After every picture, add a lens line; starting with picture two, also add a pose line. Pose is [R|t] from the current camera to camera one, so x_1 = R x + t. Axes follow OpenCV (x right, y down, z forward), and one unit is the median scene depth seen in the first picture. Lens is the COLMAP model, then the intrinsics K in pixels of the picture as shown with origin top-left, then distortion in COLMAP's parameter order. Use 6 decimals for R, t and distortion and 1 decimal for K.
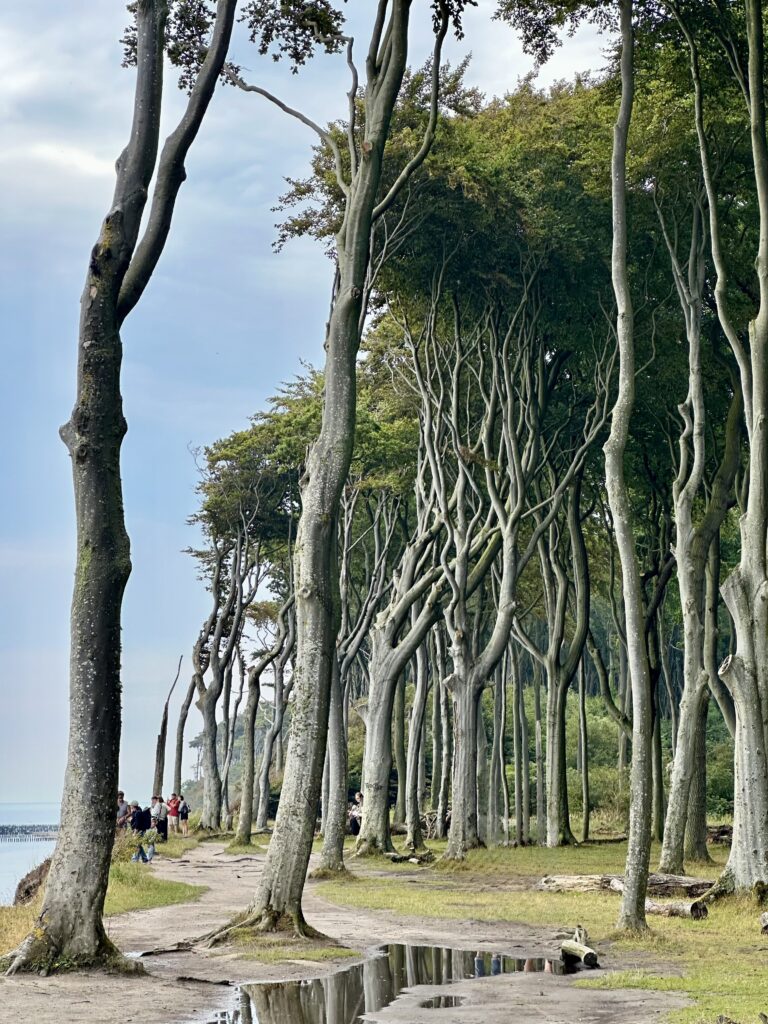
lens RADIAL K [[2297.9, 0, 384.7], [0, 2297.9, 511.4], [0, 0, 1]] dist [0.066914, 0.000000]
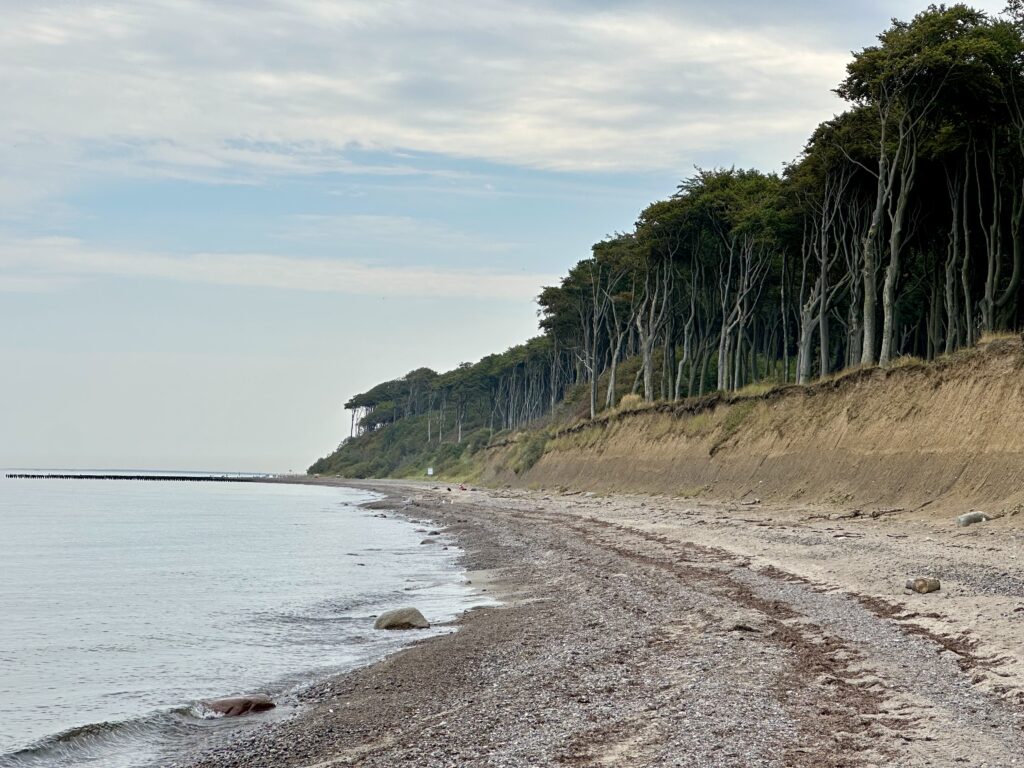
lens RADIAL K [[2297.9, 0, 511.3], [0, 2297.9, 384.6], [0, 0, 1]] dist [0.066914, 0.000000]
pose [[0.999598, 0.015868, 0.023485, -0.469540], [-0.017817, 0.996202, 0.085234, -0.093601], [-0.022043, -0.085618, 0.996084, -1.808927]]
